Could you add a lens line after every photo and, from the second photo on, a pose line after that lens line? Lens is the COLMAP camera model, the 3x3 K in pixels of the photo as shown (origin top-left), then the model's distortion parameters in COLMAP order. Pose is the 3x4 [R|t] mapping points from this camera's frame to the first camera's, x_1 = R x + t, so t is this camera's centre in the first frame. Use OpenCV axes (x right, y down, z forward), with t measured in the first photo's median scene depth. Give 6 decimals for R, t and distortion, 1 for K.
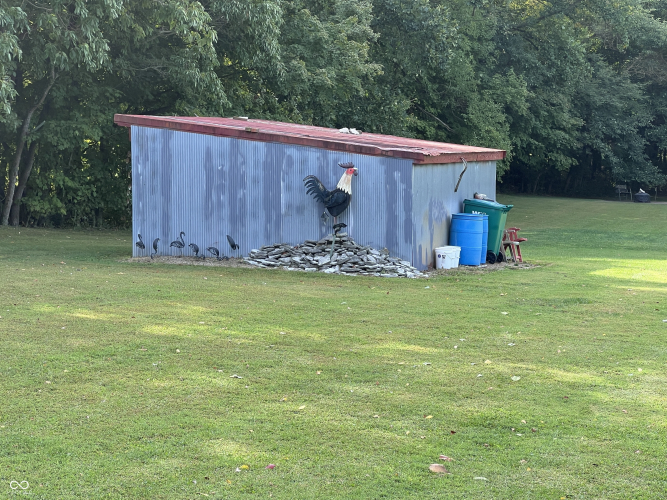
lens RADIAL K [[1583.3, 0, 336.9], [0, 1583.3, 250.3], [0, 0, 1]] dist [0.070129, 0.000000]
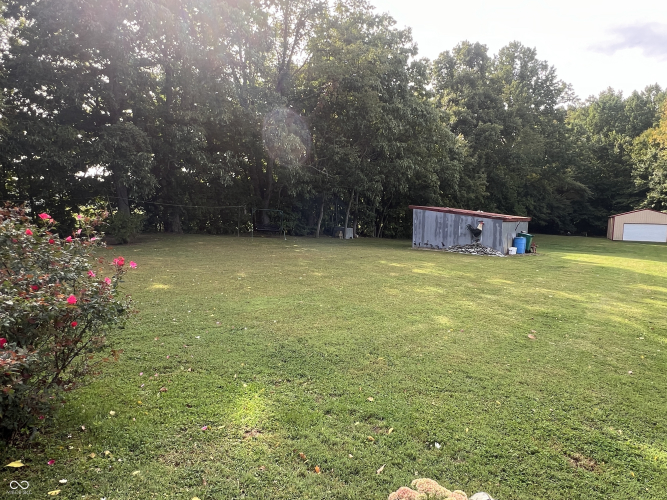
lens RADIAL K [[409.7, 0, 337.8], [0, 409.7, 254.0], [0, 0, 1]] dist [-0.008695, -0.000701]
pose [[0.951914, 0.038133, -0.303982, -0.014403], [-0.031767, 0.999161, 0.025862, 0.000445], [0.304713, -0.014962, 0.952327, 0.120076]]
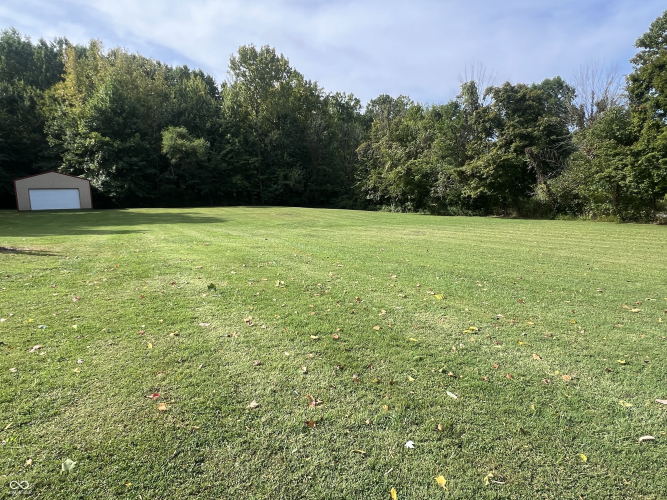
lens RADIAL K [[409.7, 0, 331.8], [0, 409.7, 256.4], [0, 0, 1]] dist [-0.008695, -0.000701]
pose [[0.700804, -0.135445, 0.700378, 0.413047], [0.071577, 0.990206, 0.119874, 0.014134], [-0.709754, -0.033877, 0.703635, 0.478154]]
